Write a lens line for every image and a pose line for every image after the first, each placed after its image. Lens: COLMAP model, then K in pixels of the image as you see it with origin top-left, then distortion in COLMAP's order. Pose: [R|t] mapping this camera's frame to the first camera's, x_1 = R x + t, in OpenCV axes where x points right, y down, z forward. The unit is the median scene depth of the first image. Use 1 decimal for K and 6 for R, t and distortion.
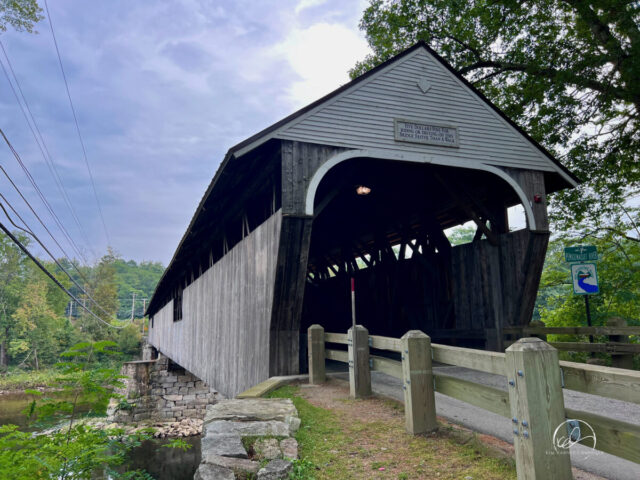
lens RADIAL K [[485.1, 0, 319.3], [0, 485.1, 244.4], [0, 0, 1]] dist [0.081769, -0.081140]
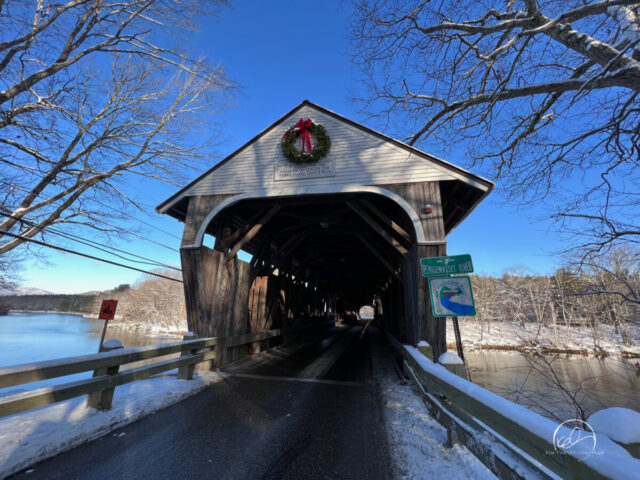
lens RADIAL K [[258.9, 0, 315.2], [0, 258.9, 242.1], [0, 0, 1]] dist [-0.005776, -0.000487]
pose [[0.852839, -0.094594, -0.513534, 0.535266], [0.044280, 0.993013, -0.109378, 0.016404], [0.520293, 0.070542, 0.851069, 0.478939]]
